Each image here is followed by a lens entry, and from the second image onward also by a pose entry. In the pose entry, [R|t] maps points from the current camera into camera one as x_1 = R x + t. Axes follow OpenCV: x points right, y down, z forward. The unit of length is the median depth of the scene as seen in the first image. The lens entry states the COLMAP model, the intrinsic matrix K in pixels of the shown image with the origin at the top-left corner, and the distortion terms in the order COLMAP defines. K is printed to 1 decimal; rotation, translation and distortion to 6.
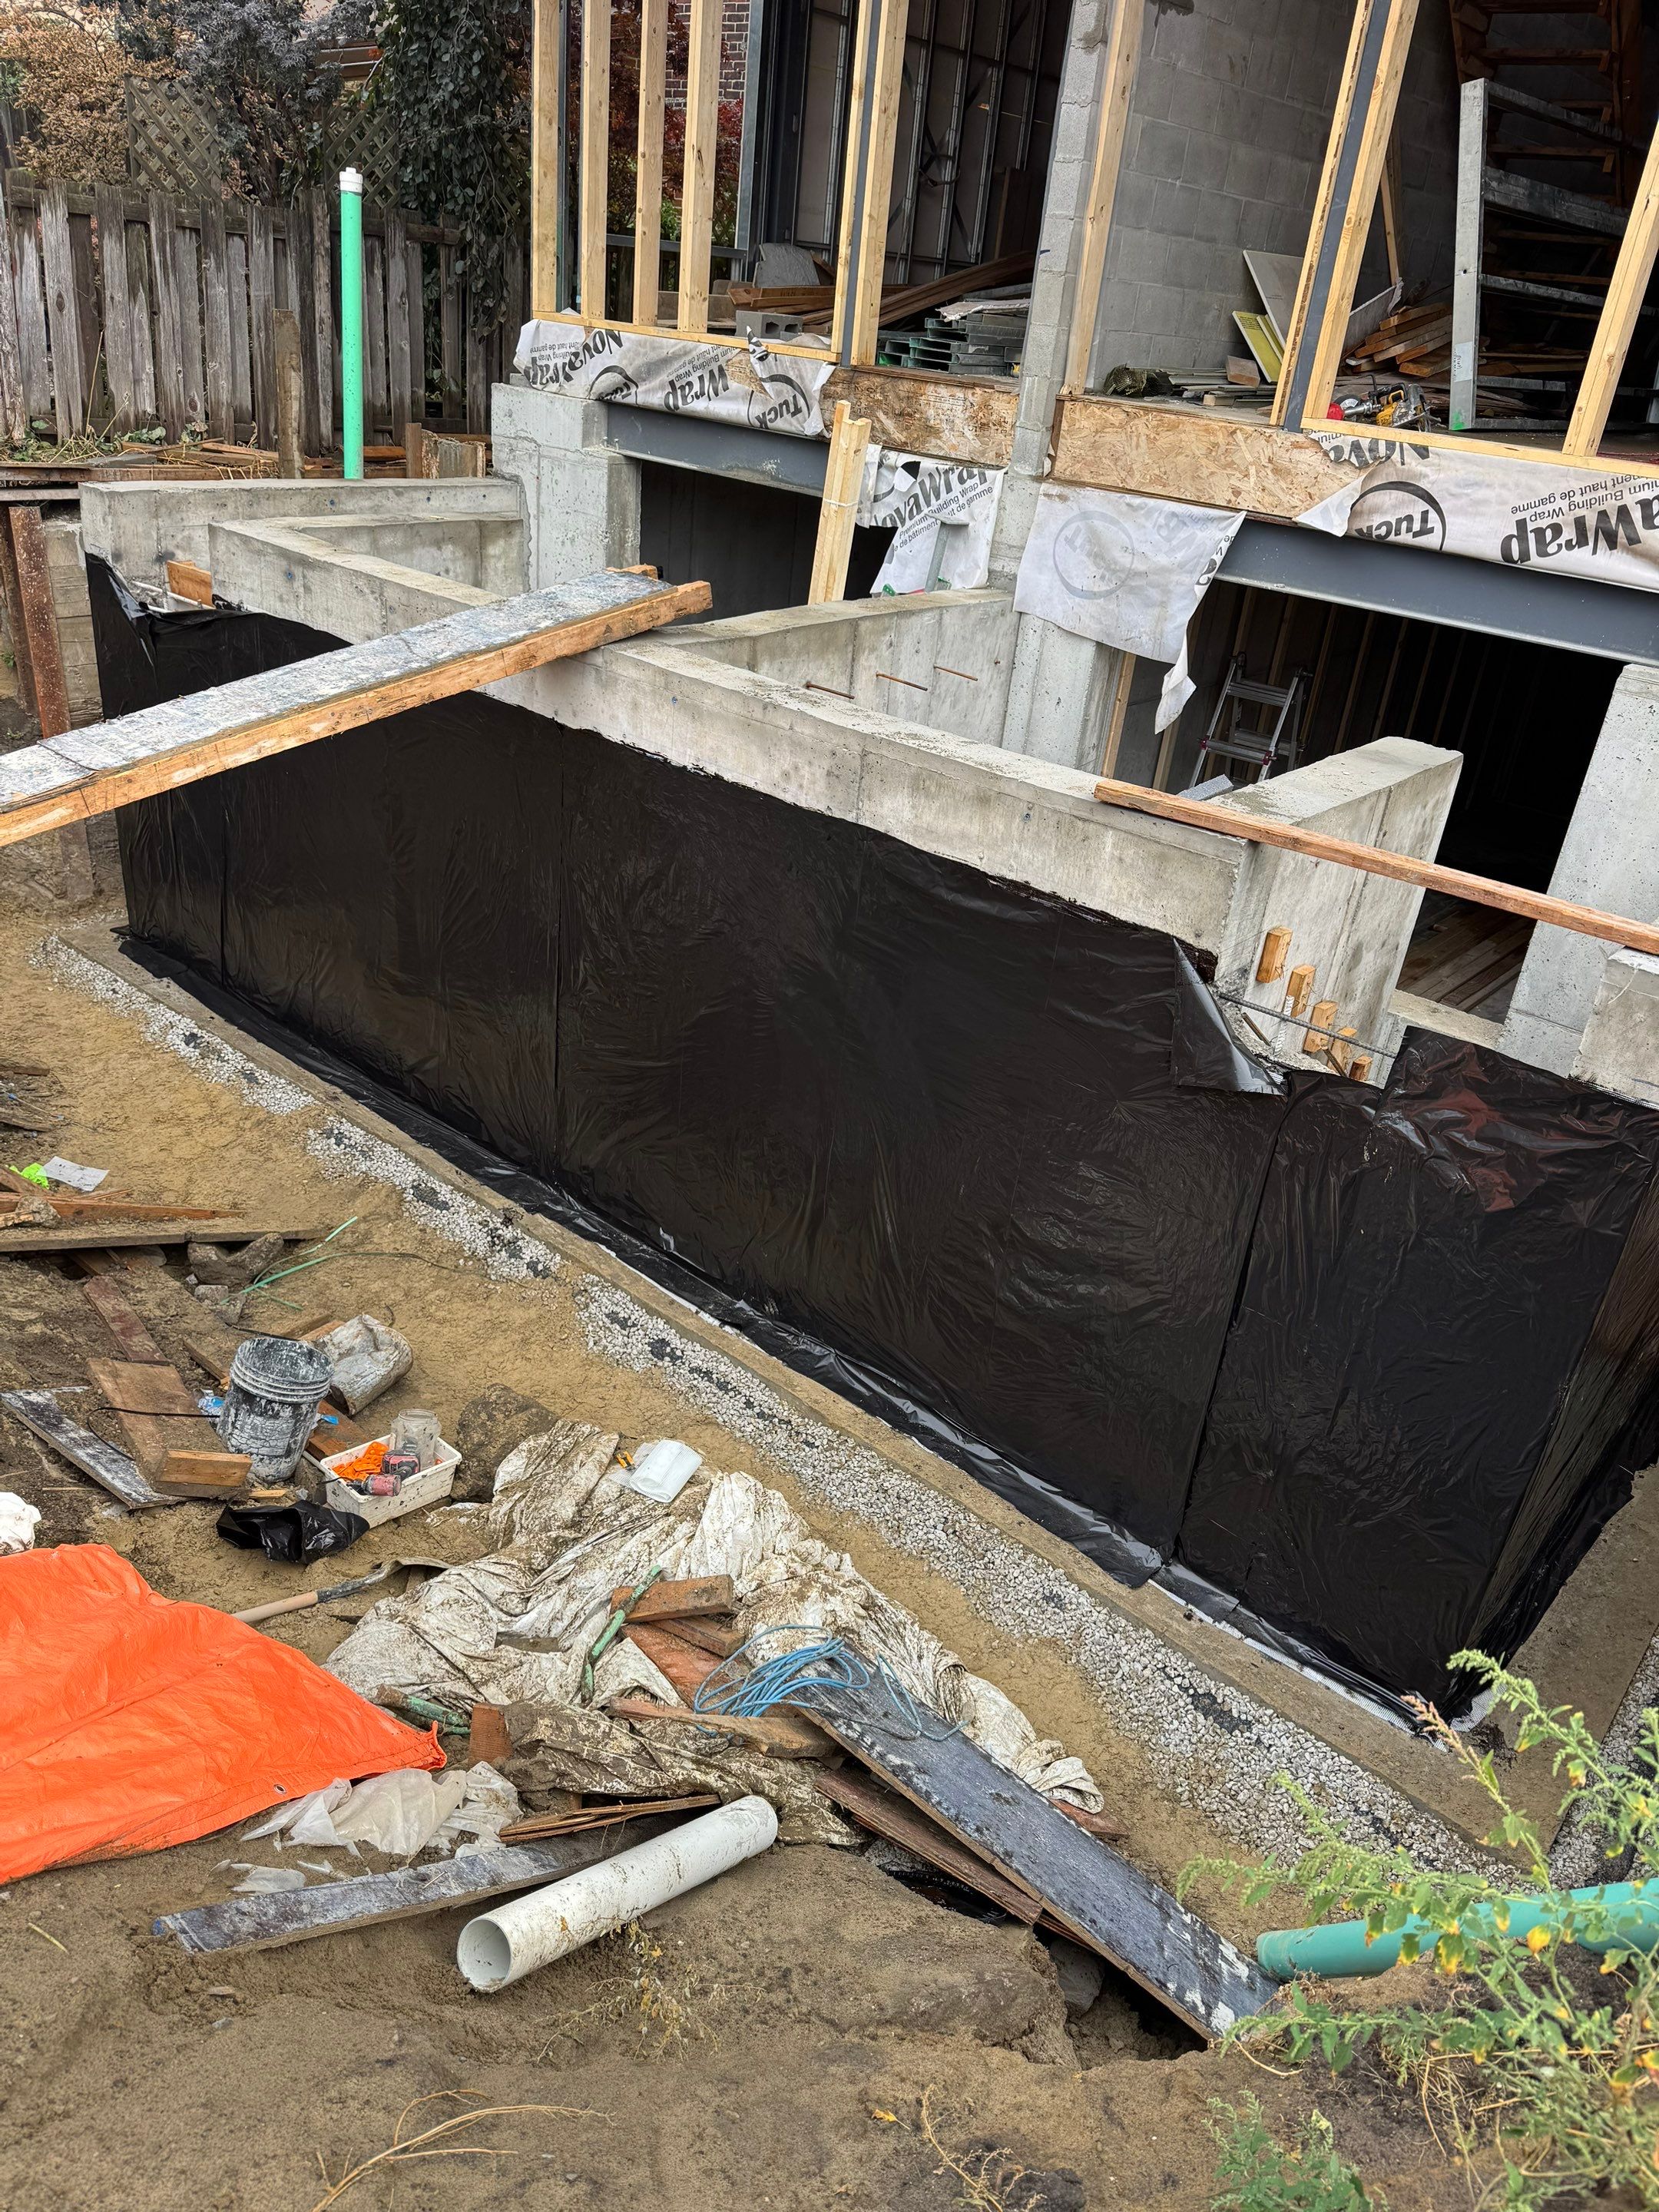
lens RADIAL K [[1564.4, 0, 809.0], [0, 1564.4, 1115.1], [0, 0, 1]] dist [0.022199, -0.025678]
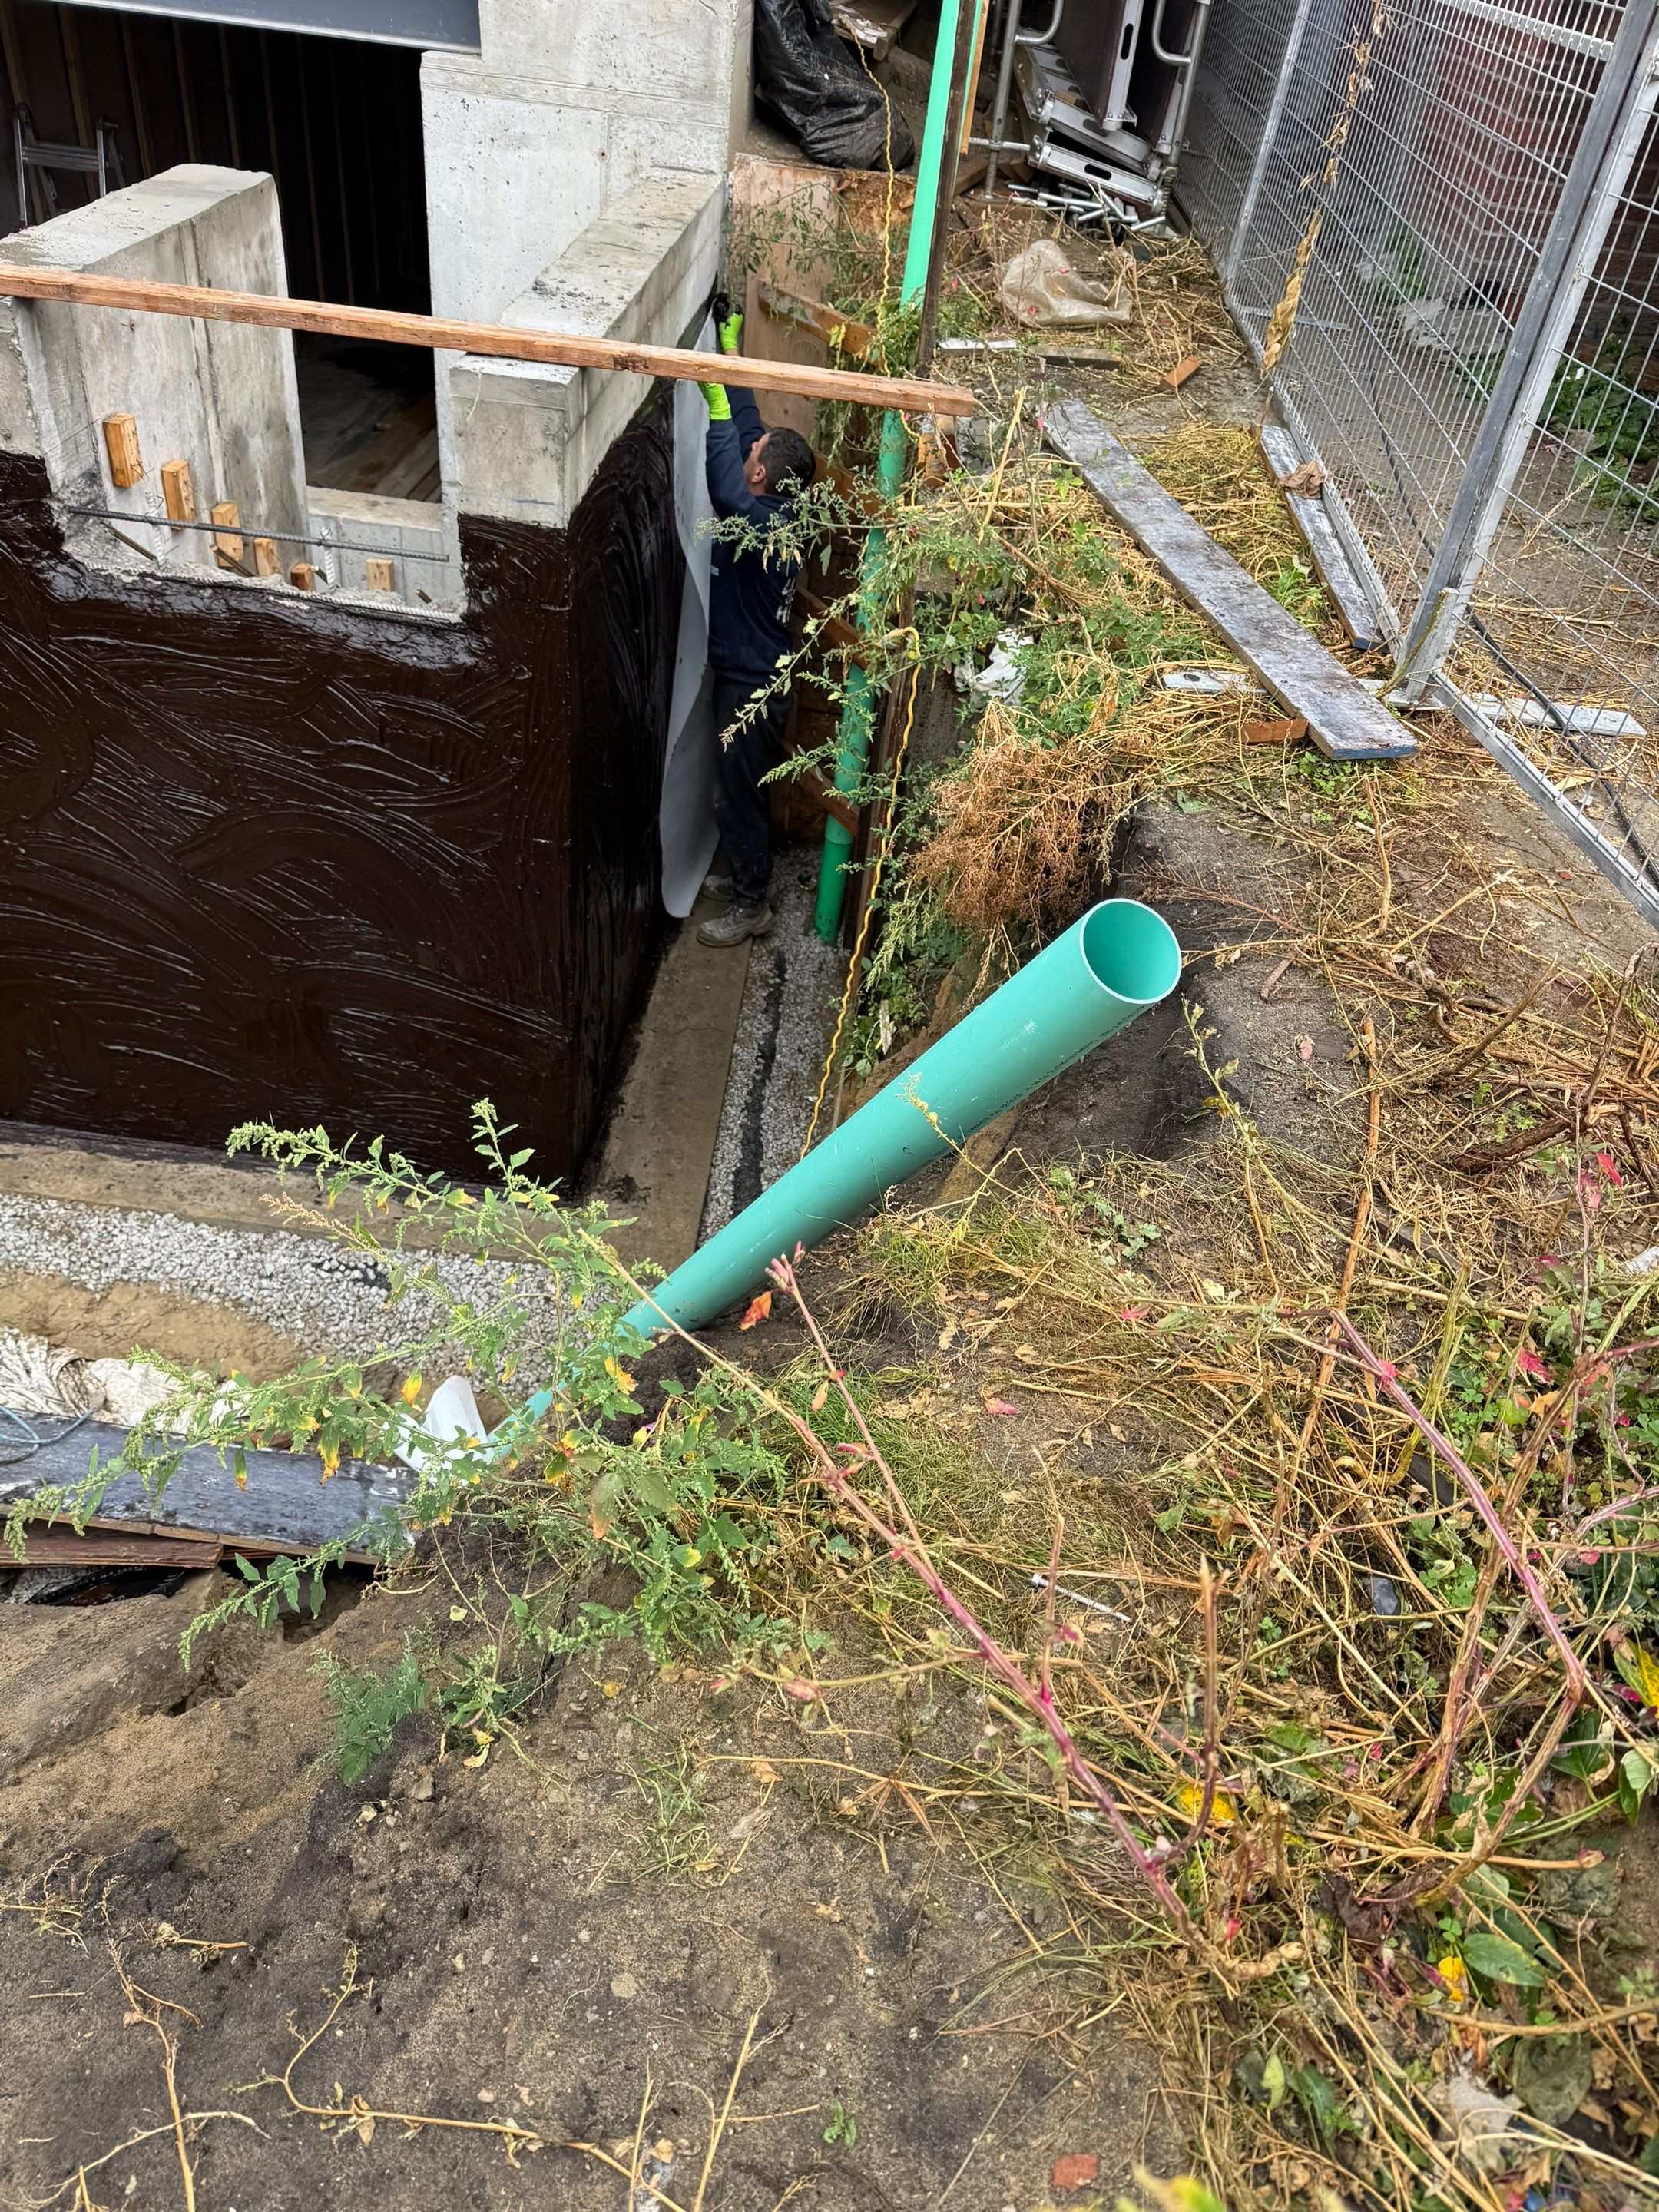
lens RADIAL K [[1564.4, 0, 821.2], [0, 1564.4, 1104.6], [0, 0, 1]] dist [0.022199, -0.025678]
pose [[0.810037, -0.376121, 0.449860, 0.066457], [0.249900, 0.915457, 0.315418, 0.033763], [-0.530463, -0.143080, 0.835546, 0.038584]]
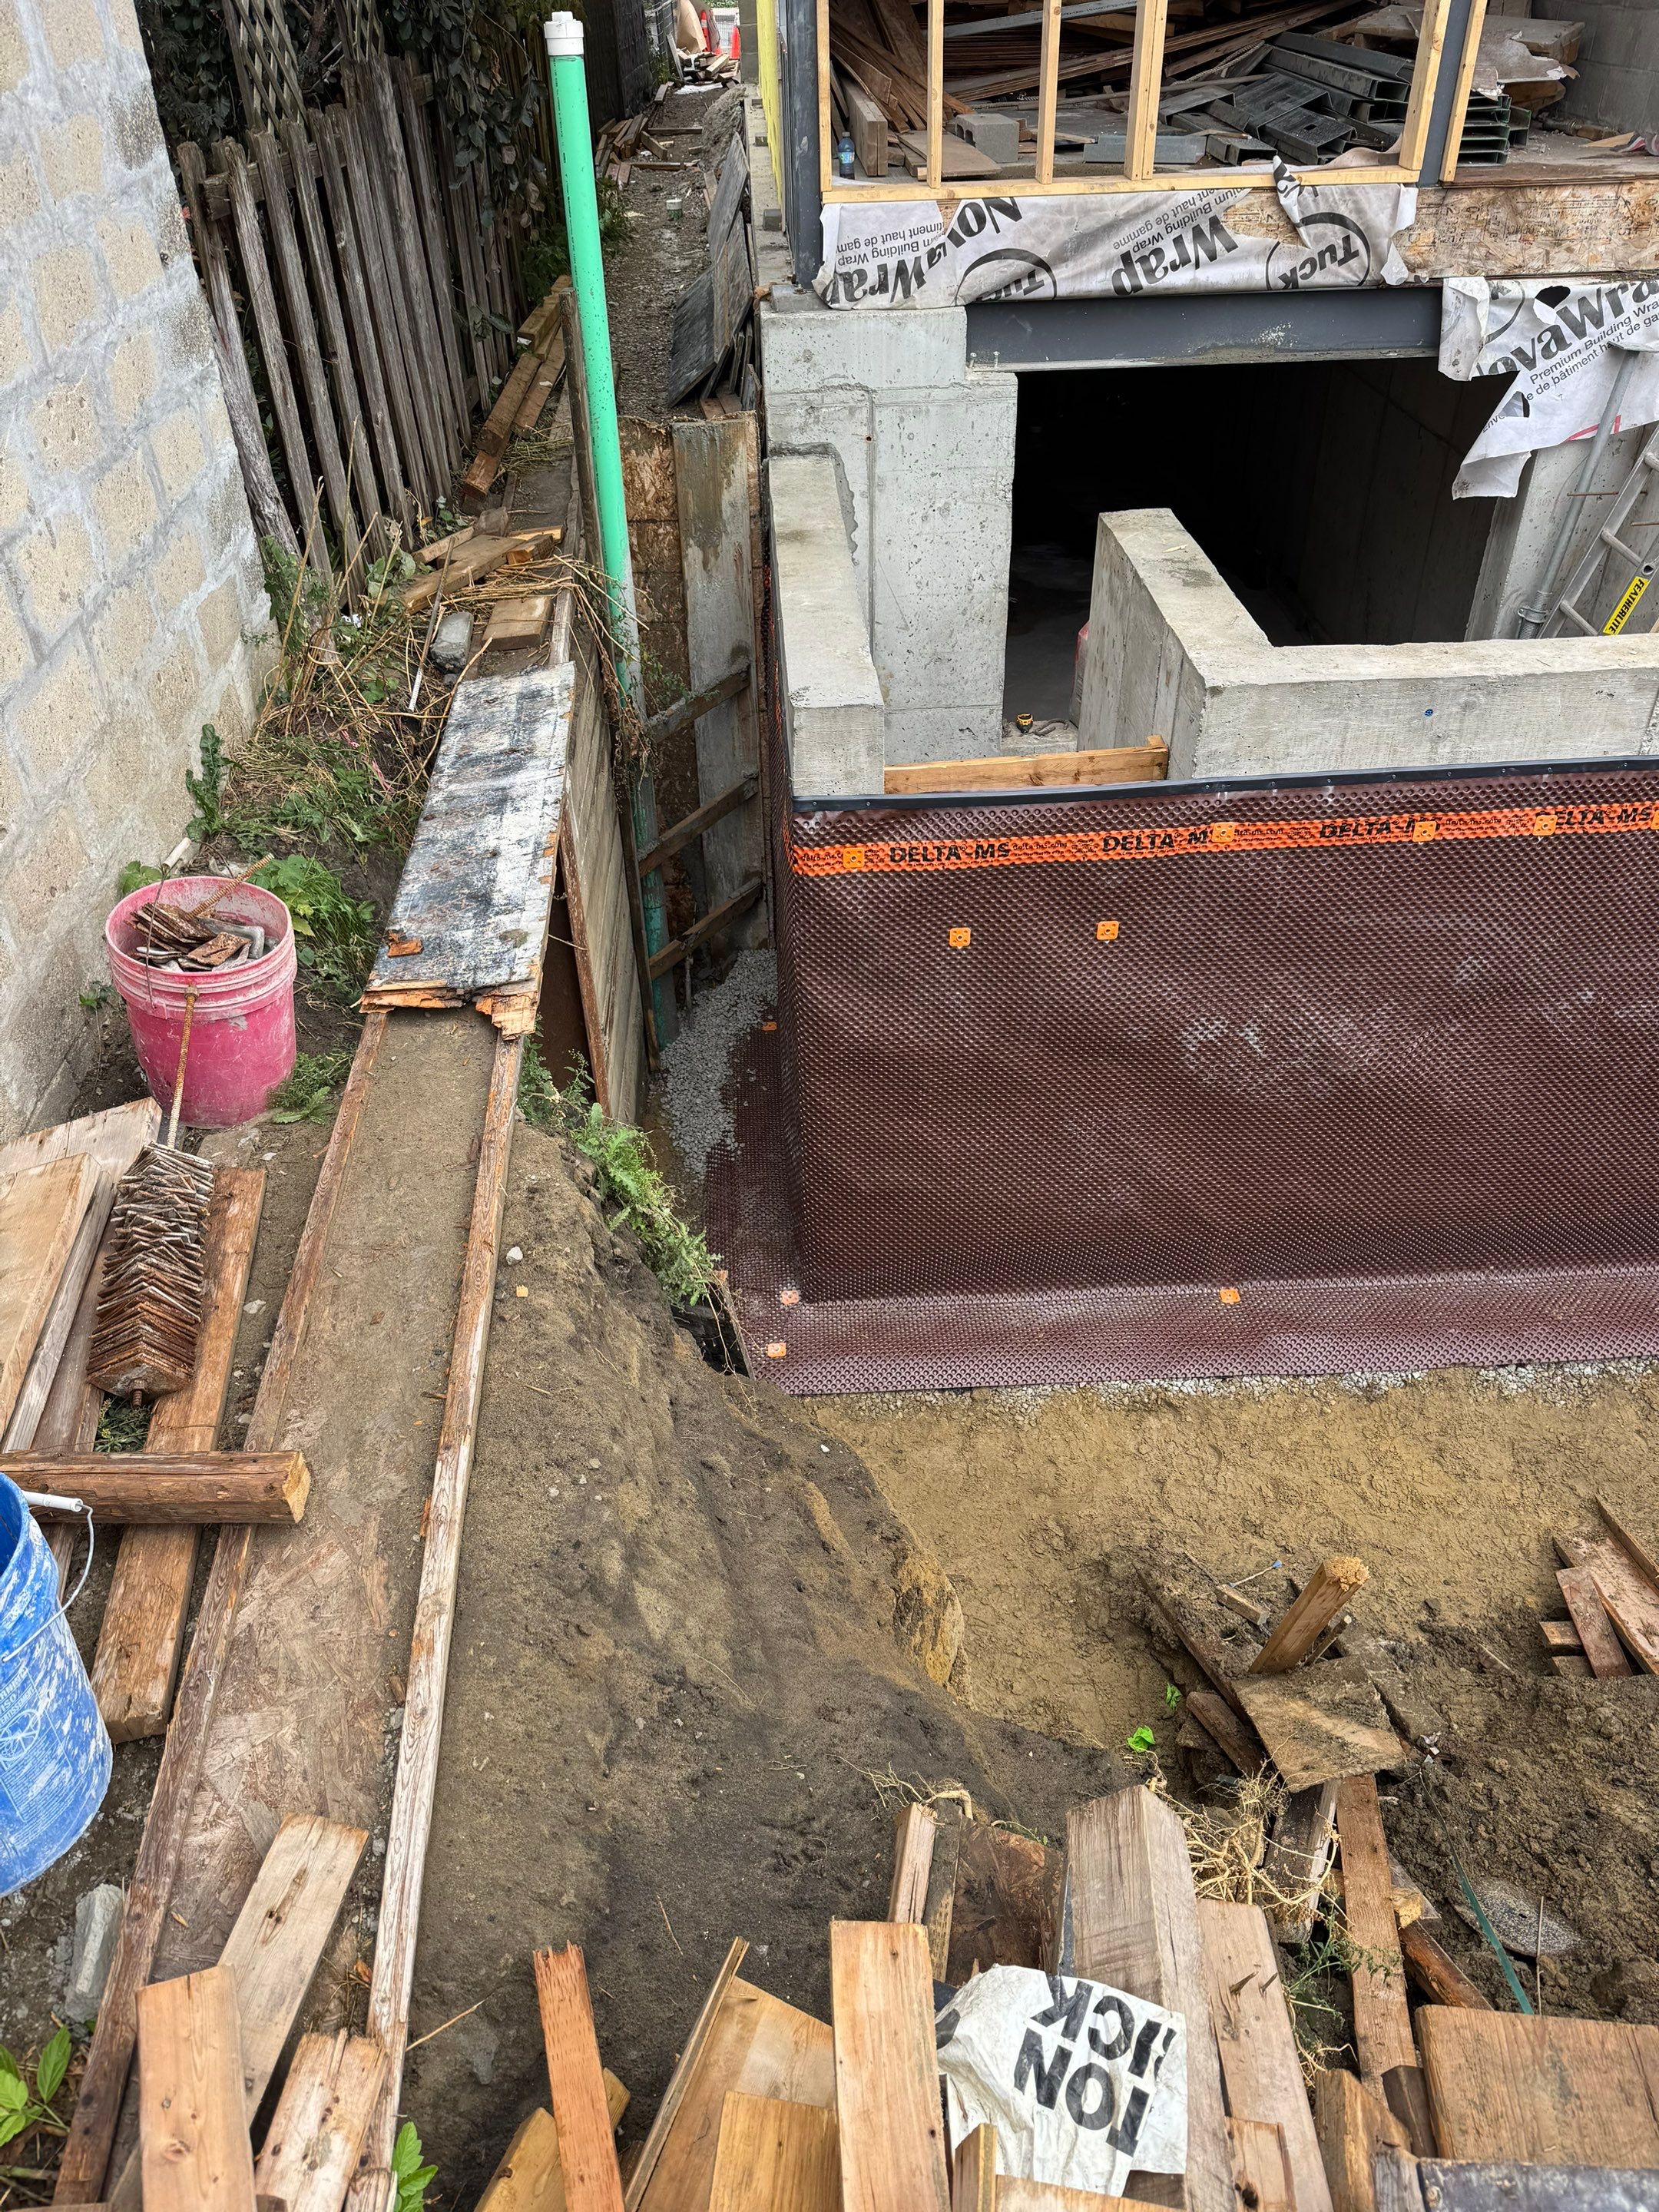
lens RADIAL K [[1564.4, 0, 835.9], [0, 1564.4, 1108.1], [0, 0, 1]] dist [0.022199, -0.025678]
pose [[0.710744, -0.510243, 0.484246, -0.959693], [0.408898, 0.859812, 0.305818, -0.528475], [-0.572402, -0.019351, 0.819745, 0.619503]]
